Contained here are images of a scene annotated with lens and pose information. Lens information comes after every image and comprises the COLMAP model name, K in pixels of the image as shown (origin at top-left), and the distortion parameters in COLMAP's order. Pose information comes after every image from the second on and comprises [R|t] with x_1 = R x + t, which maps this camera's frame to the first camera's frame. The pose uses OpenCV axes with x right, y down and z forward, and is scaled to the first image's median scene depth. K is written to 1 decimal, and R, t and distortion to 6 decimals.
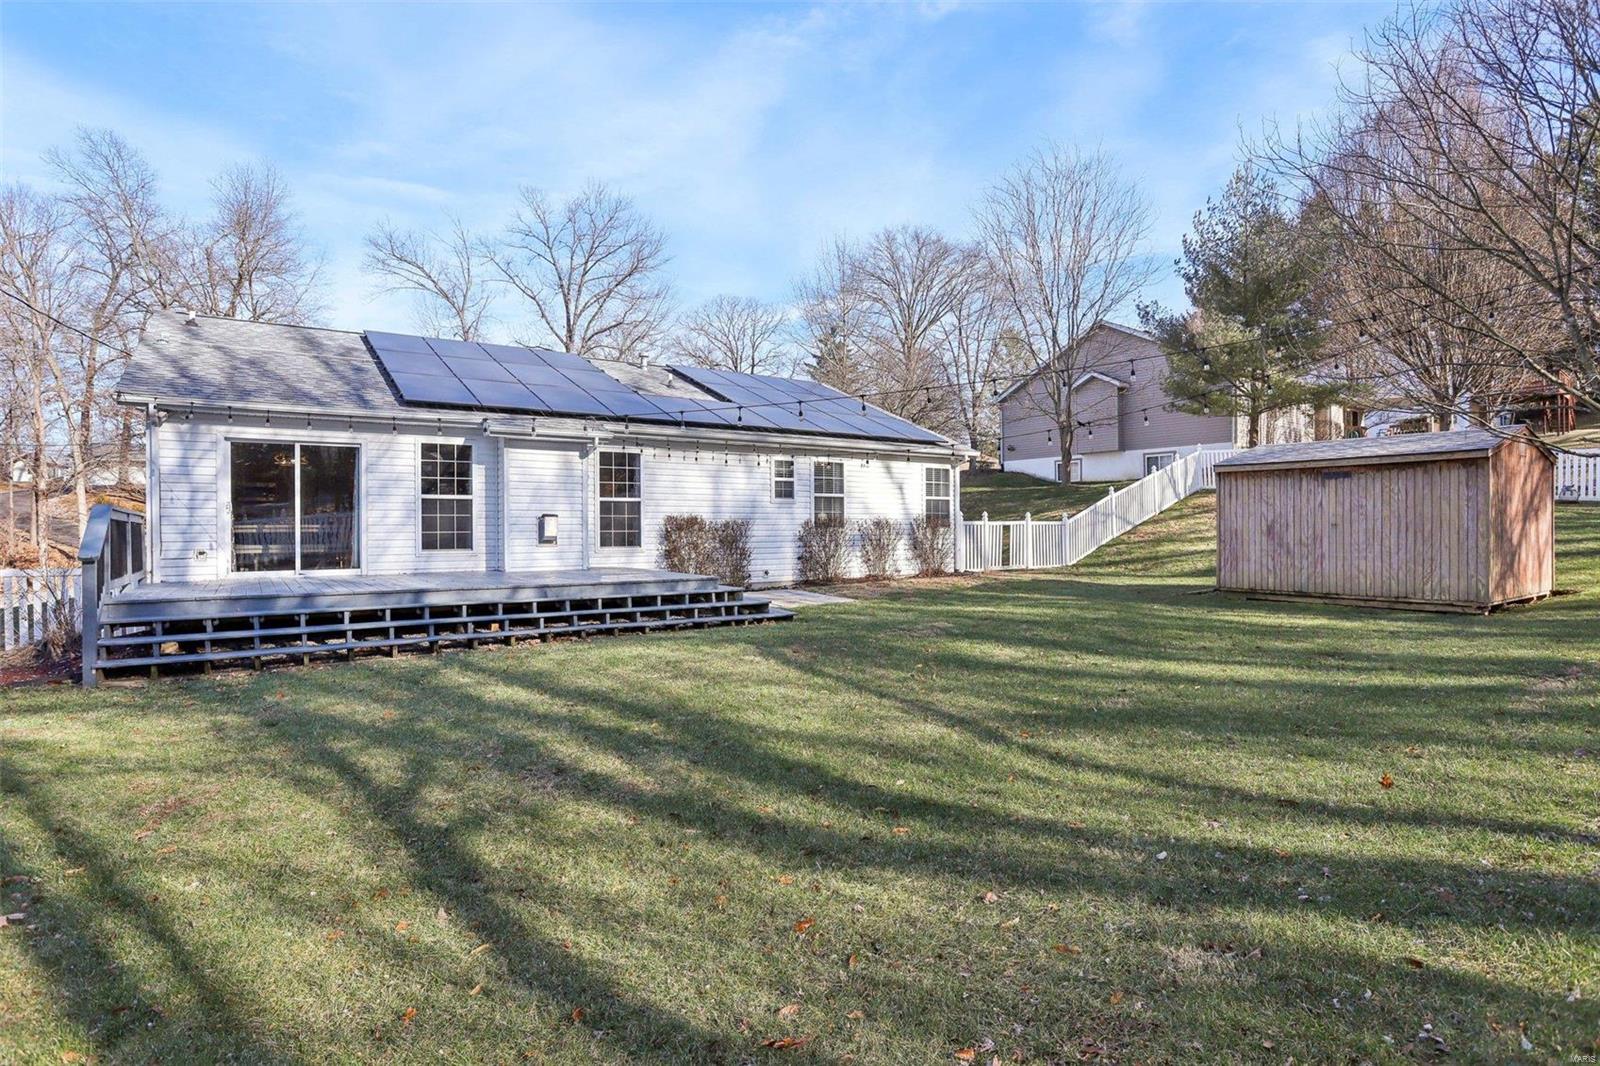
lens RADIAL K [[834.3, 0, 800.0], [0, 834.3, 533.0], [0, 0, 1]] dist [-0.057816, -0.000216]
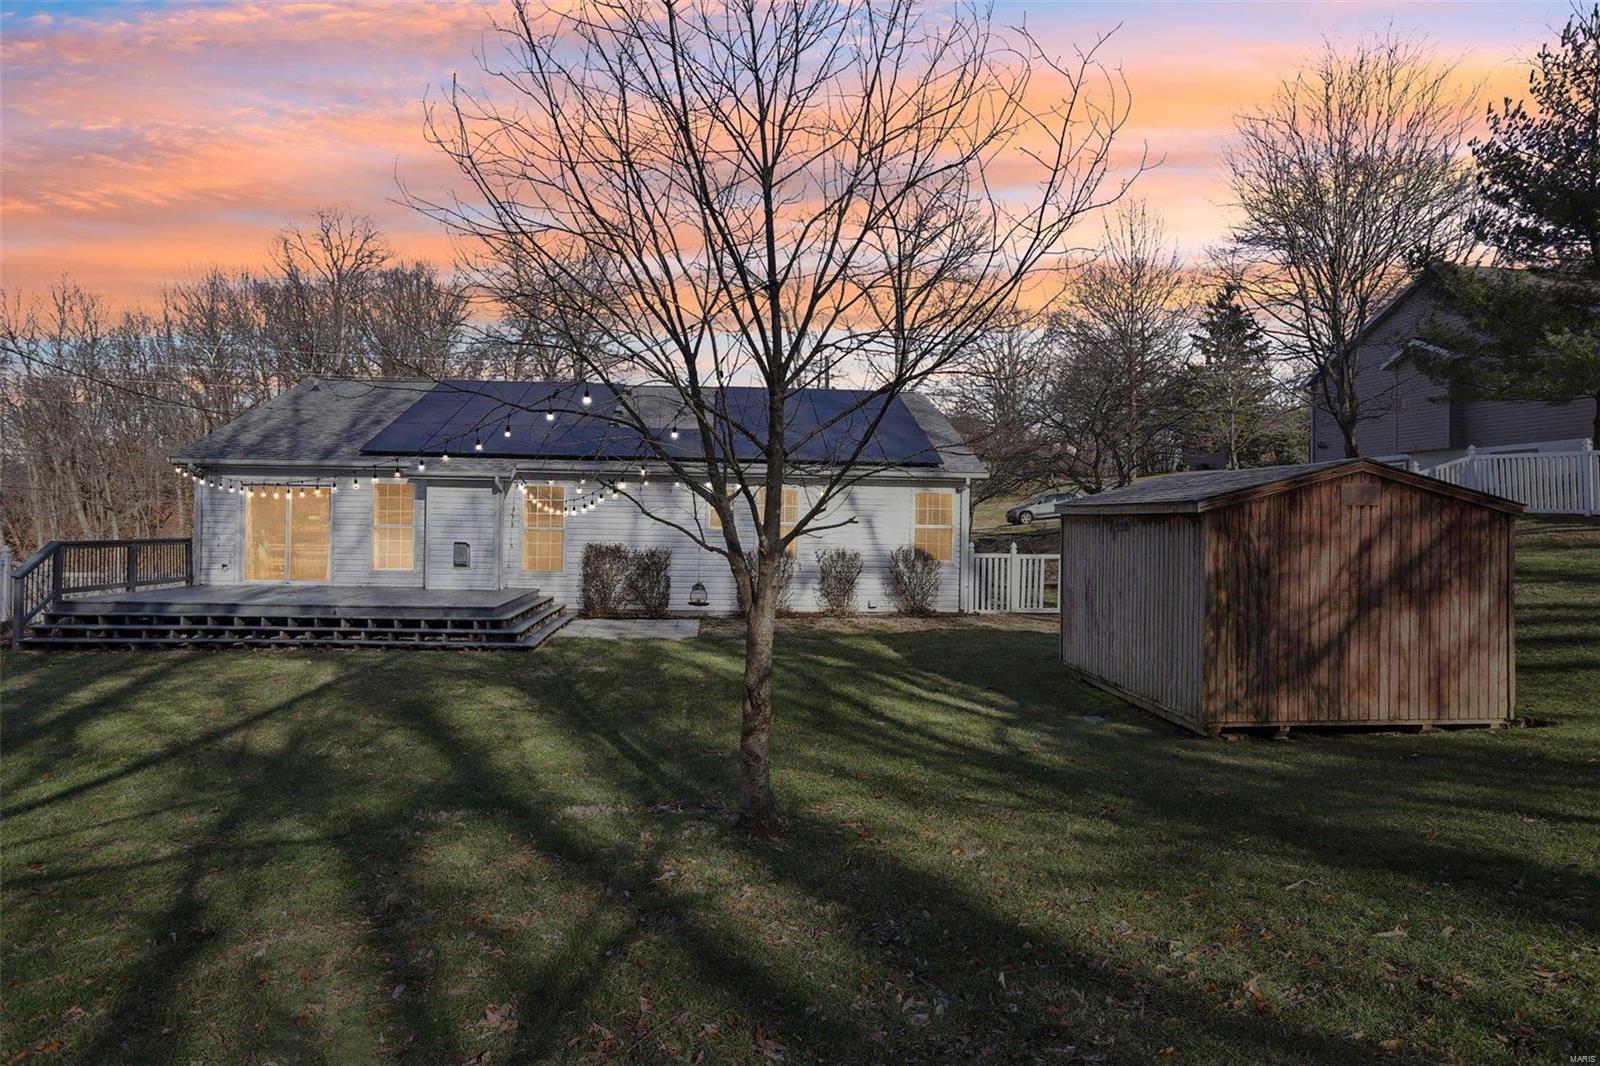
lens RADIAL K [[926.5, 0, 800.0], [0, 926.5, 533.0], [0, 0, 1]] dist [-0.064610, 0.000864]
pose [[0.860440, 0.027913, -0.508787, 0.586087], [-0.024297, 0.999610, 0.013750, -0.049324], [0.508973, 0.000531, 0.860783, 0.101257]]
